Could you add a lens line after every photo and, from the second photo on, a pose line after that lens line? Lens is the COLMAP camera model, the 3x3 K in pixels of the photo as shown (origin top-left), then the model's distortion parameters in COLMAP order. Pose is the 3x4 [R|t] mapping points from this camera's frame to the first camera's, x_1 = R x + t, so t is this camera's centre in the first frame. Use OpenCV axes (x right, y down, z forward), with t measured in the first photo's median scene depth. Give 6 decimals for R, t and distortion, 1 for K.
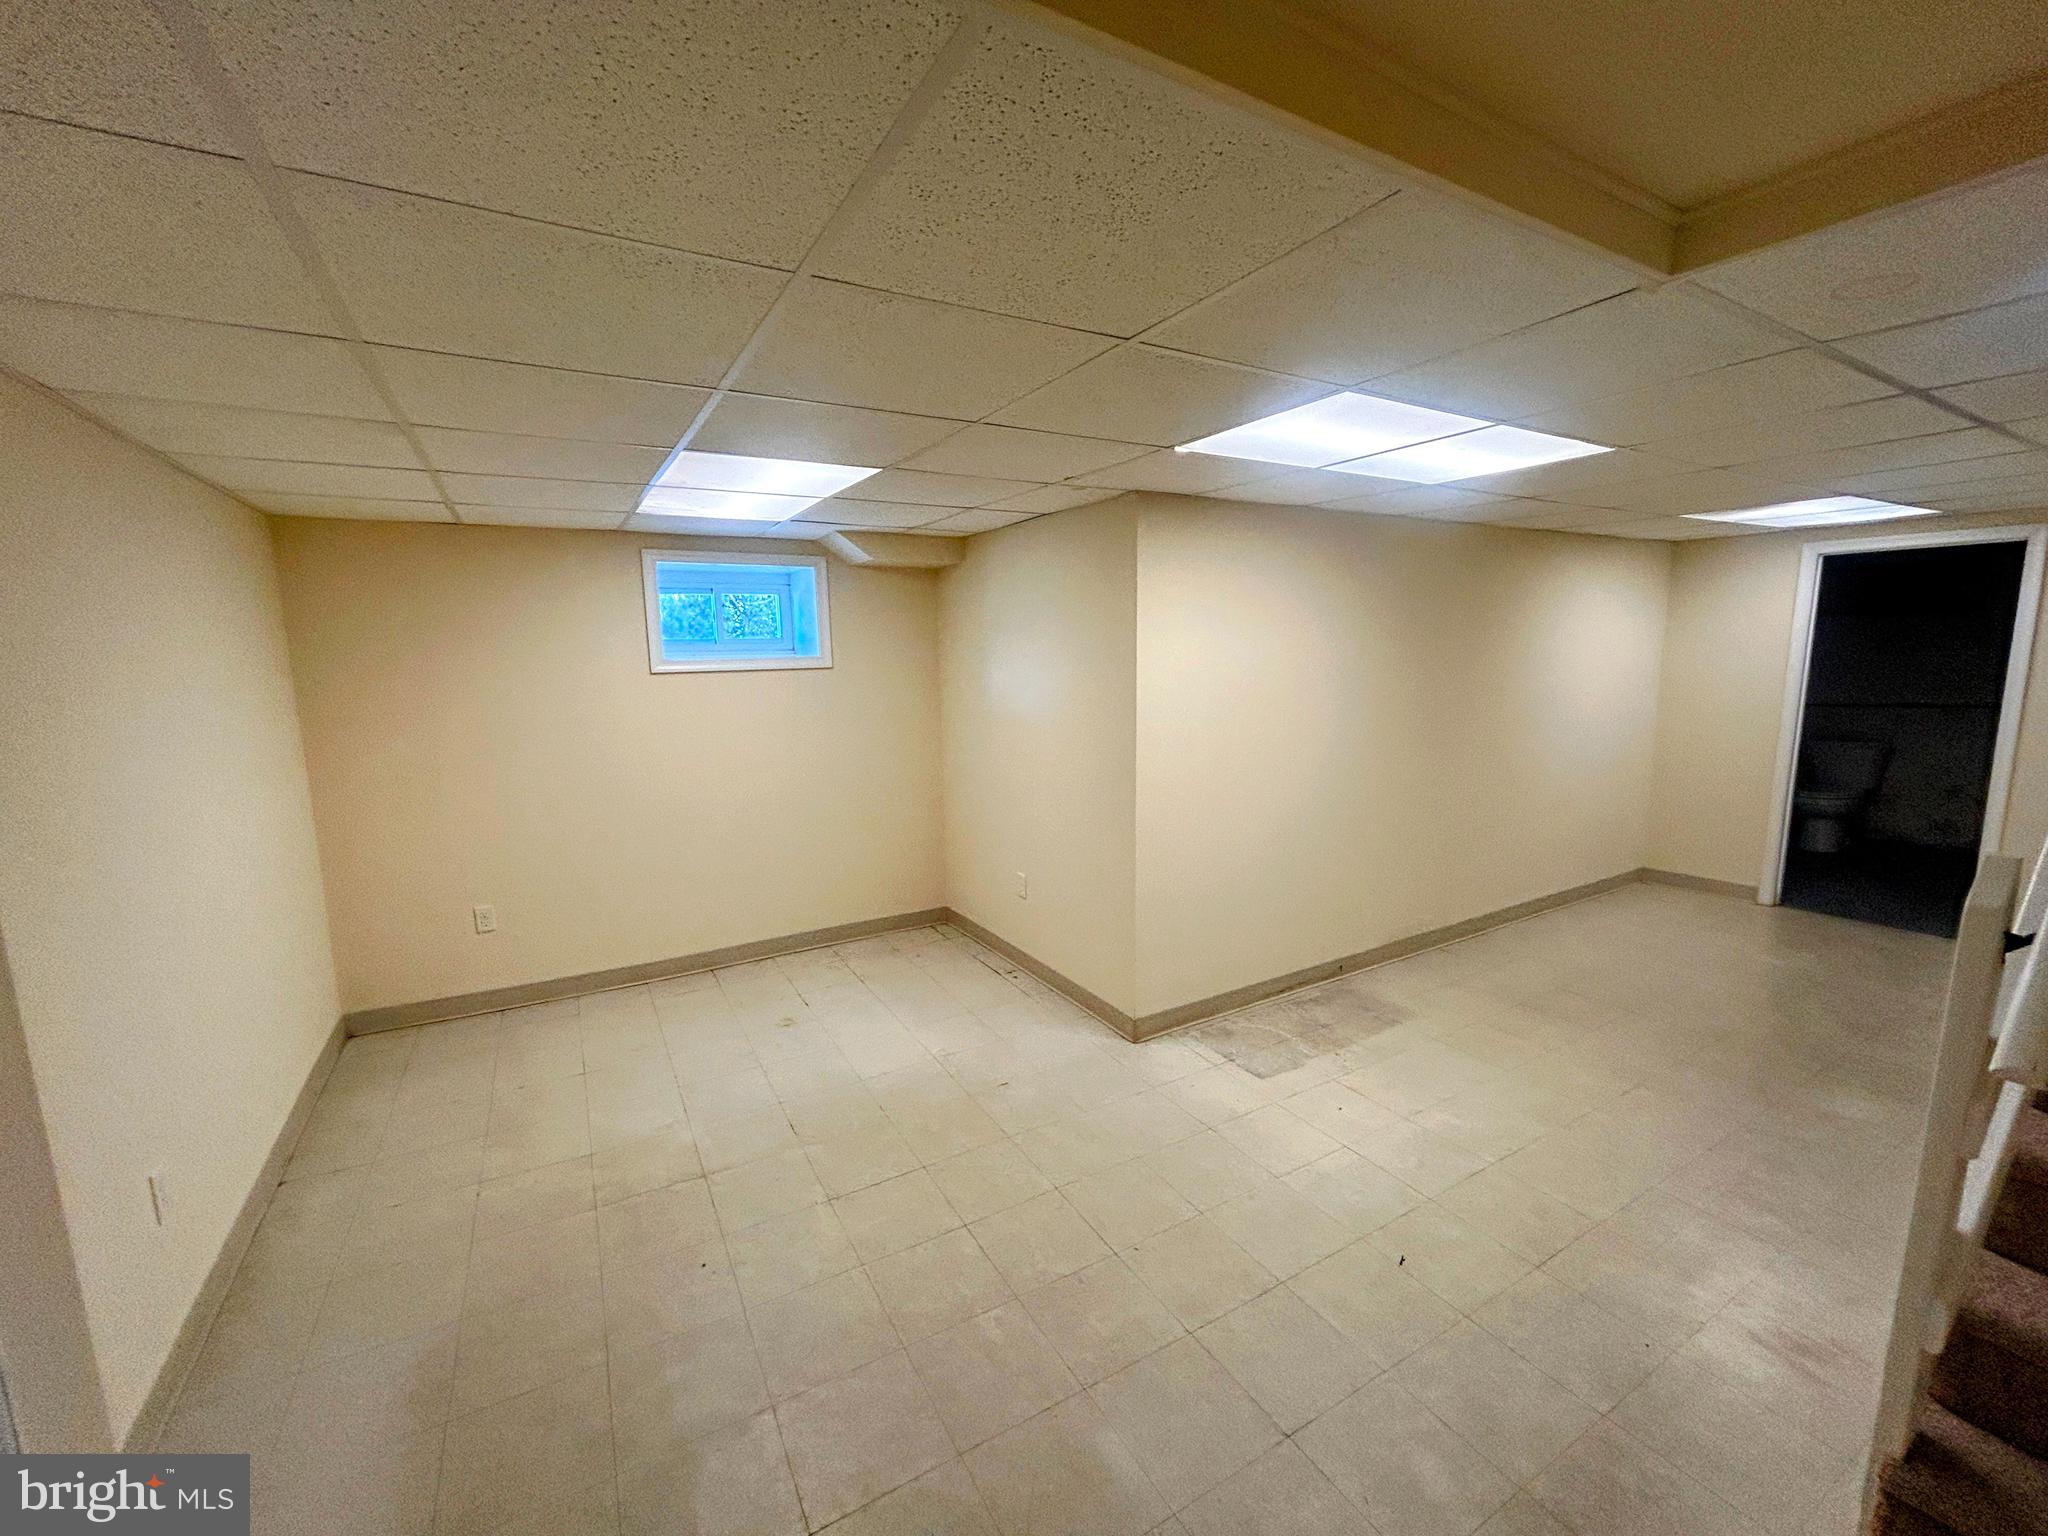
lens RADIAL K [[830.5, 0, 1024.0], [0, 830.5, 768.0], [0, 0, 1]] dist [0.003502, 0.000417]
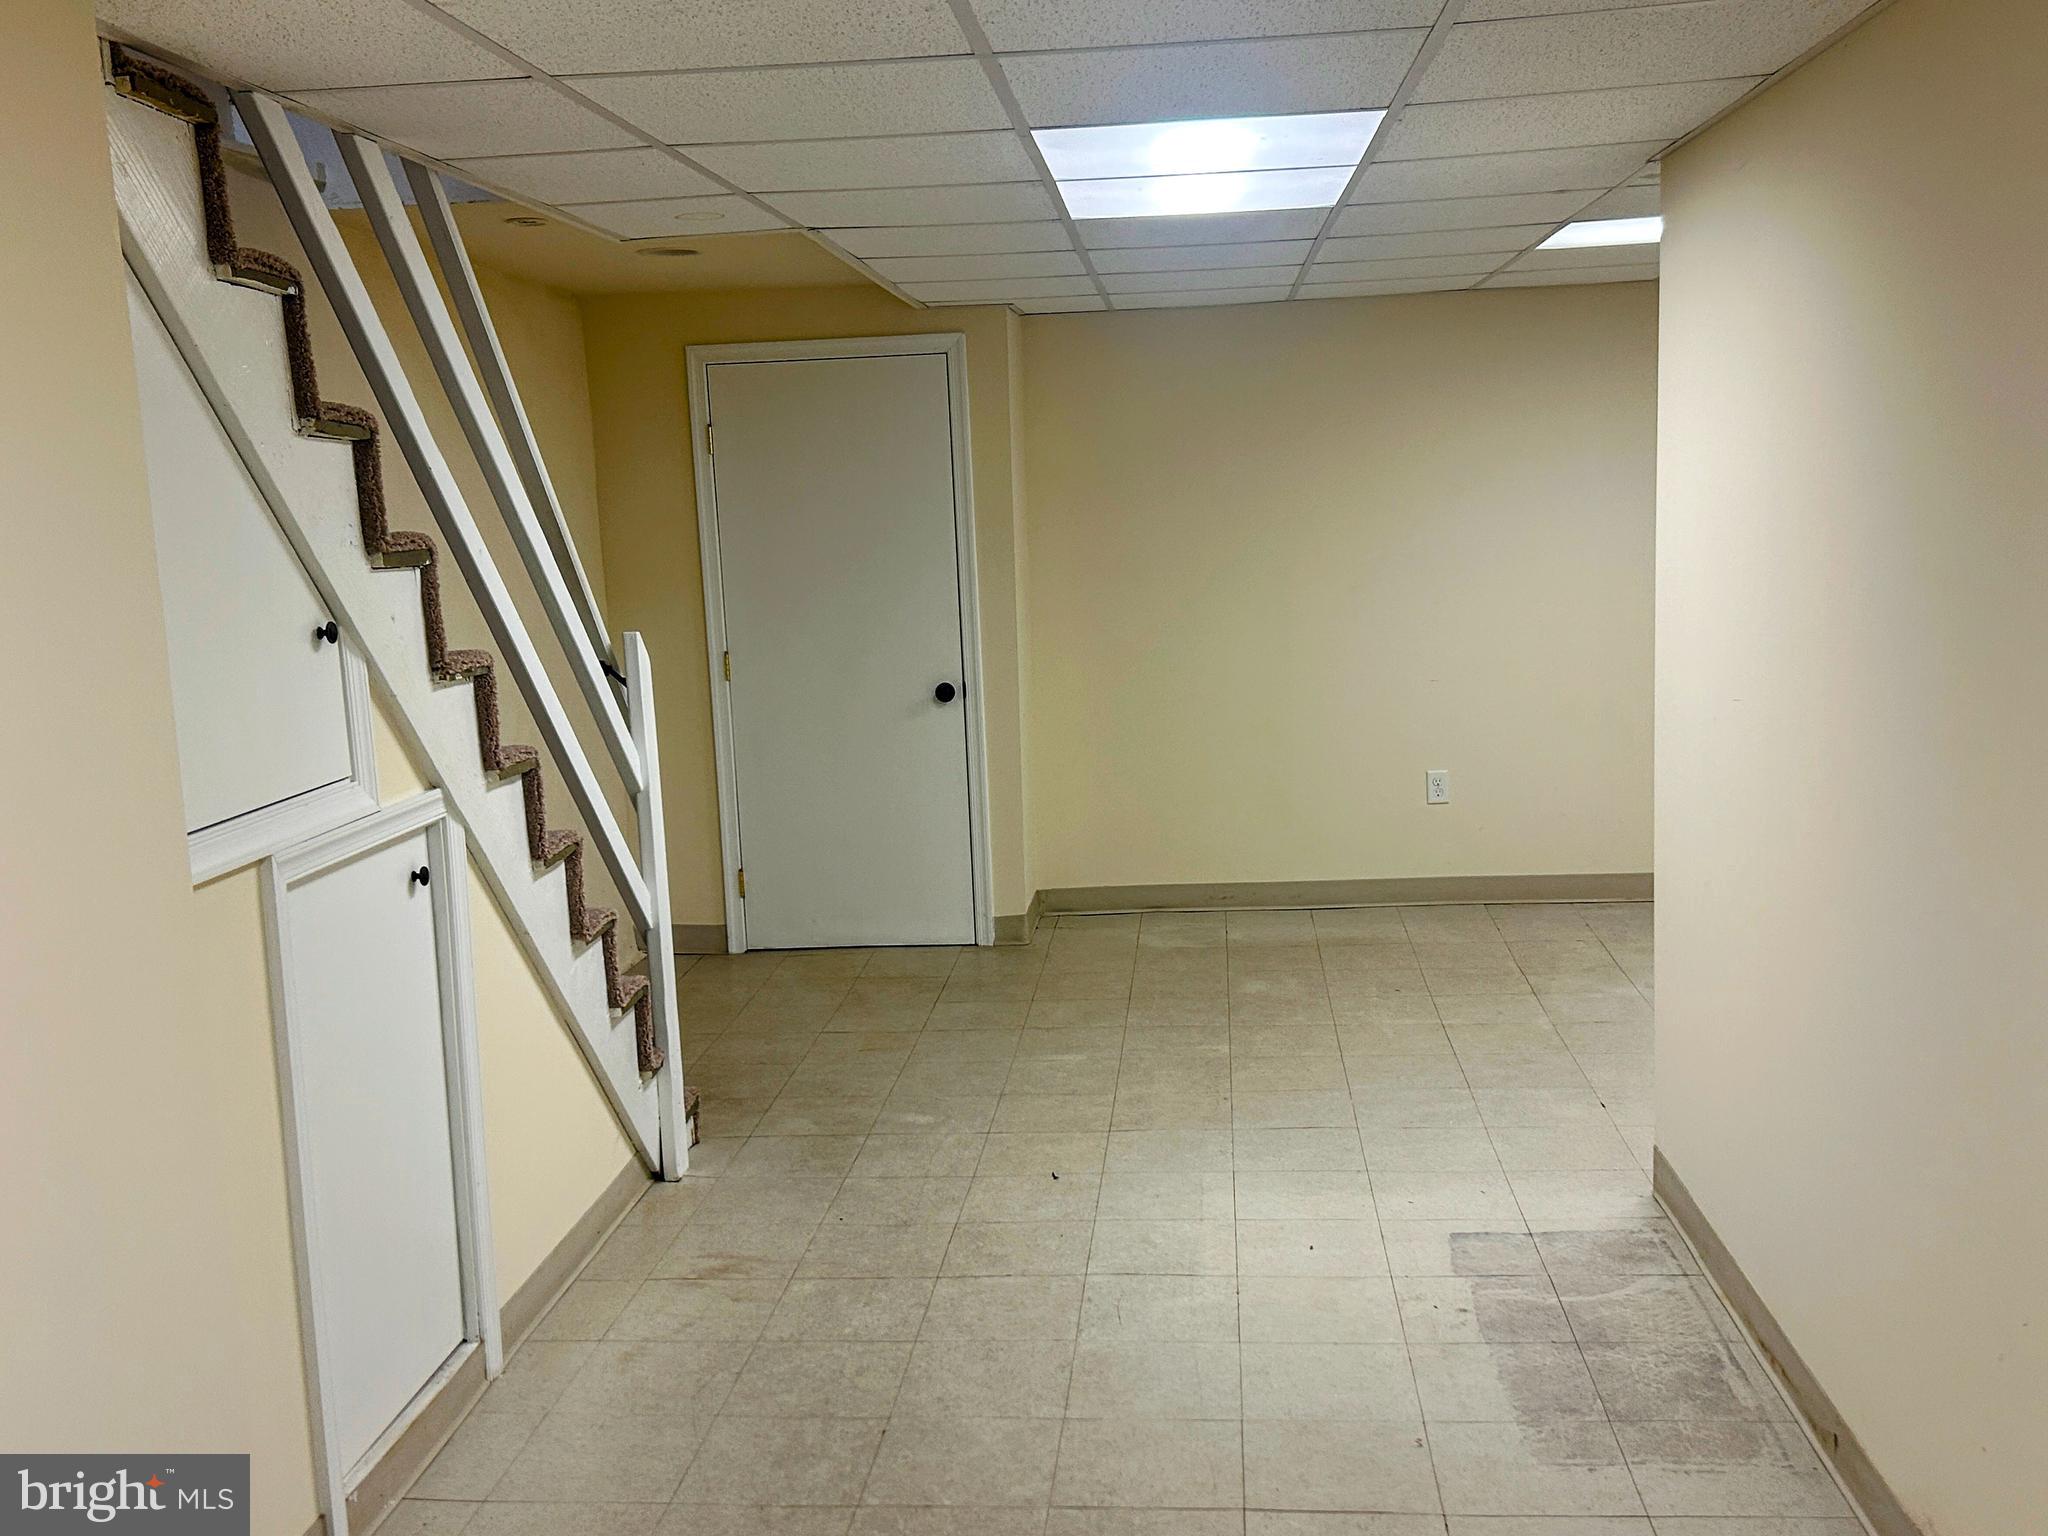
lens RADIAL K [[1965.4, 0, 1024.0], [0, 1965.4, 768.0], [0, 0, 1]] dist [0.127794, -0.001083]
pose [[-0.574306, 0.157001, -0.803445, 1.499891], [-0.069358, 0.968577, 0.238847, -0.230507], [0.815697, 0.192897, -0.545371, 1.462402]]
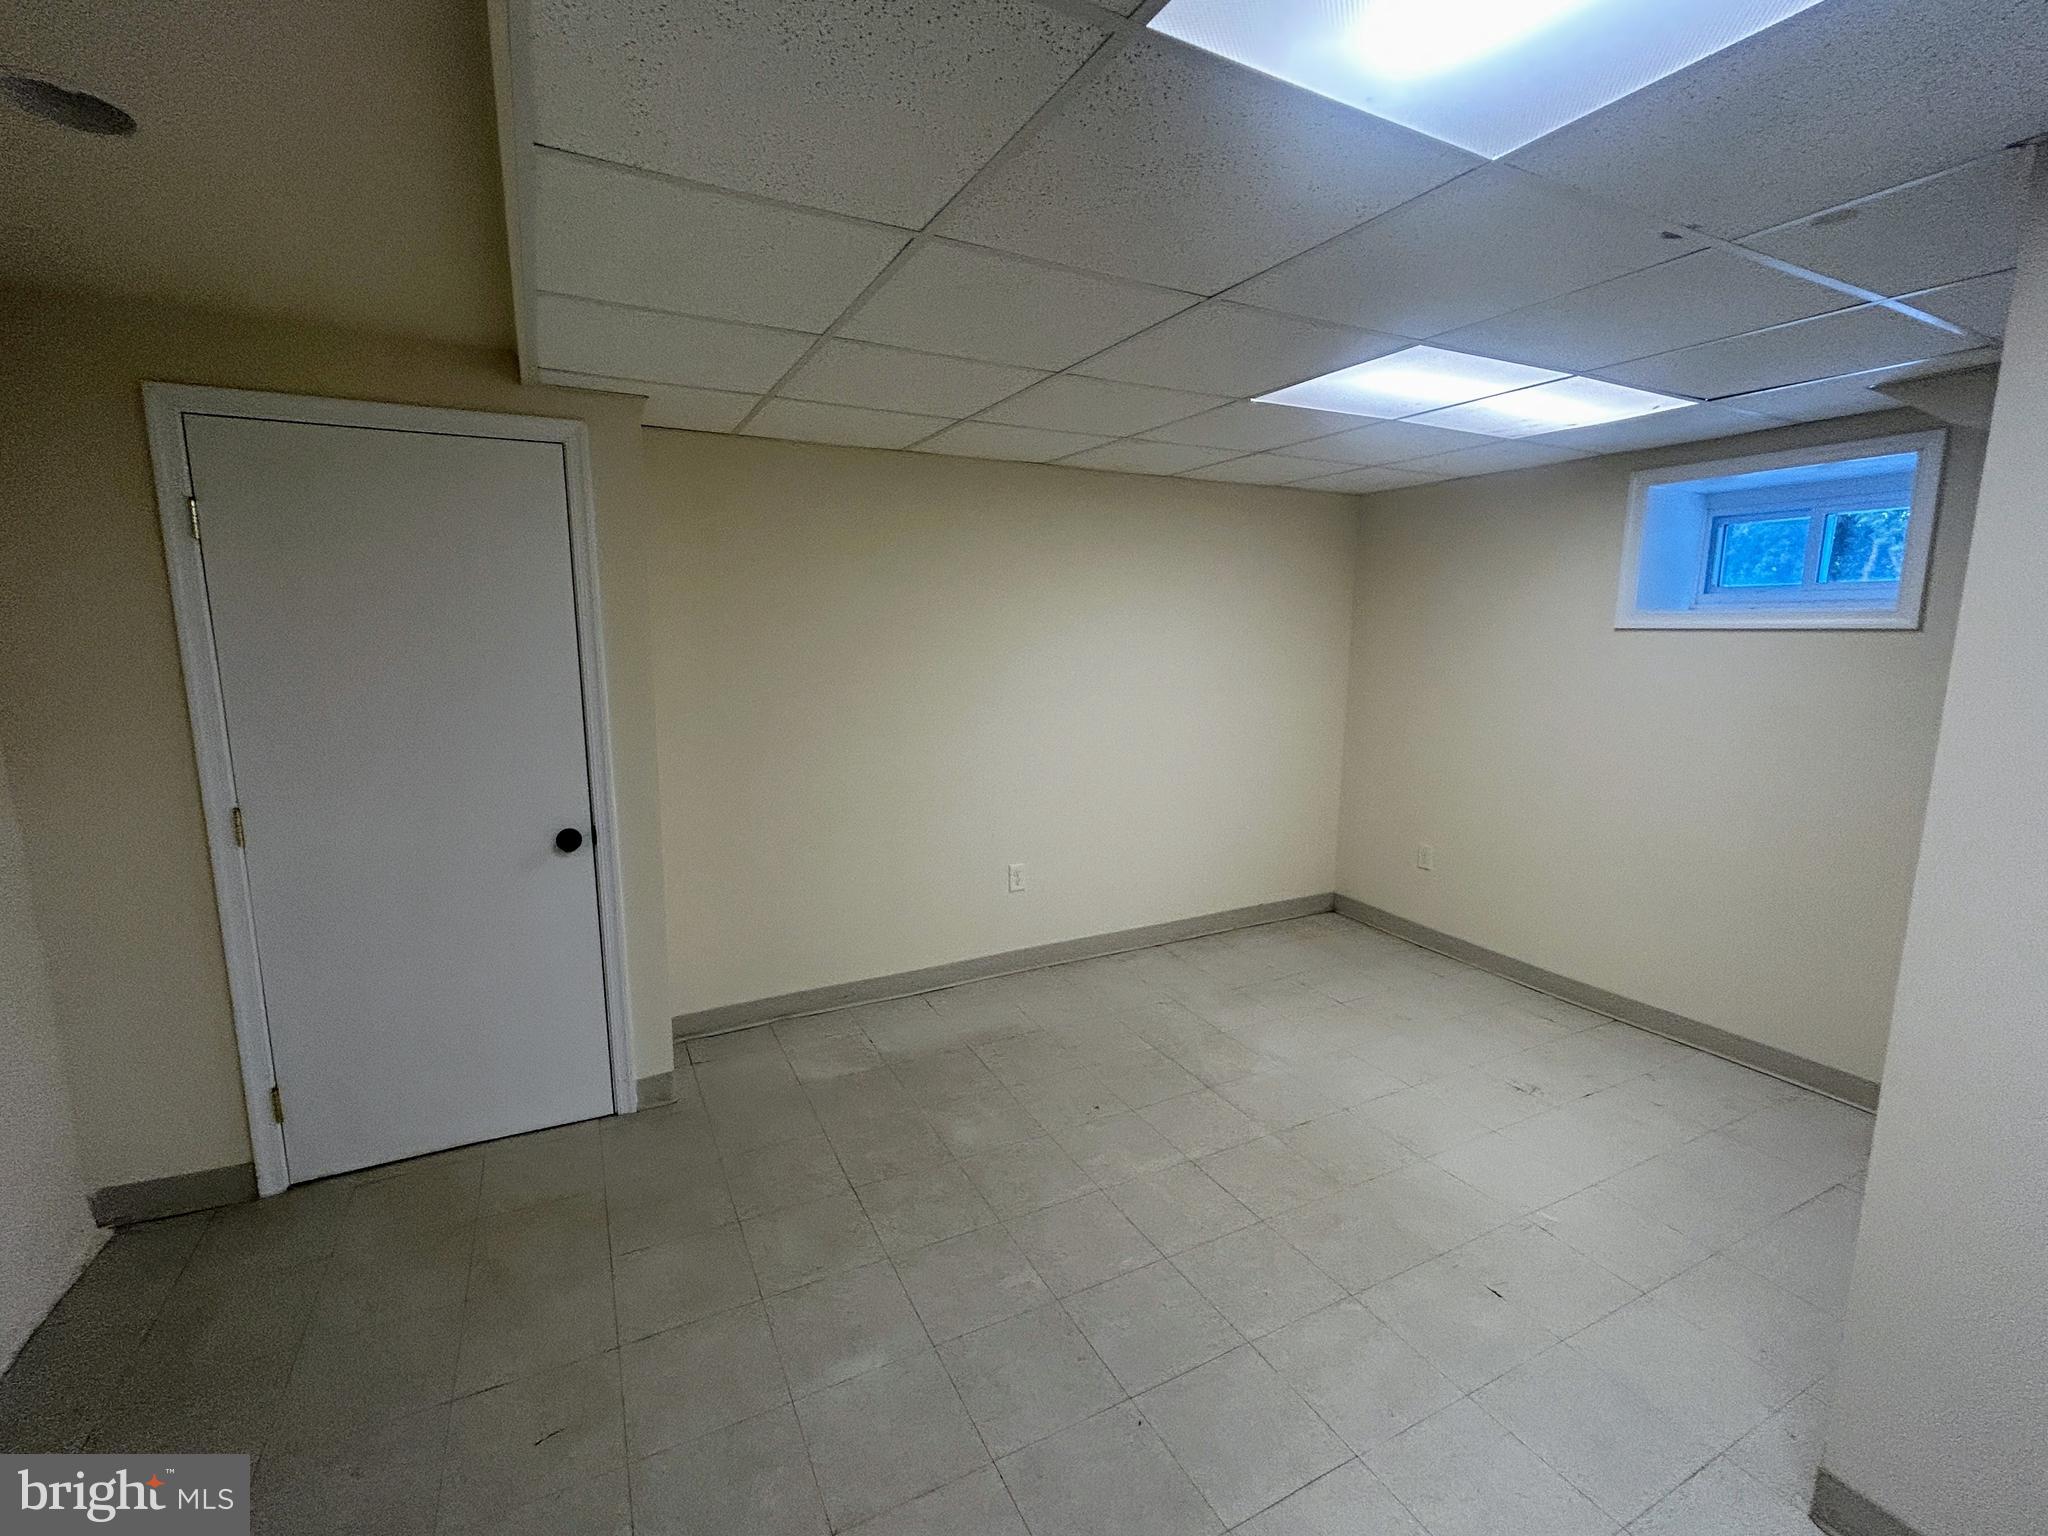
lens RADIAL K [[923.0, 0, 1024.0], [0, 923.0, 768.0], [0, 0, 1]] dist [0.009608, -0.000728]
pose [[-0.050078, 0.175347, -0.983232, 0.614811], [-0.148872, 0.972159, 0.180954, -0.076022], [0.987588, 0.155438, -0.022580, 0.616916]]
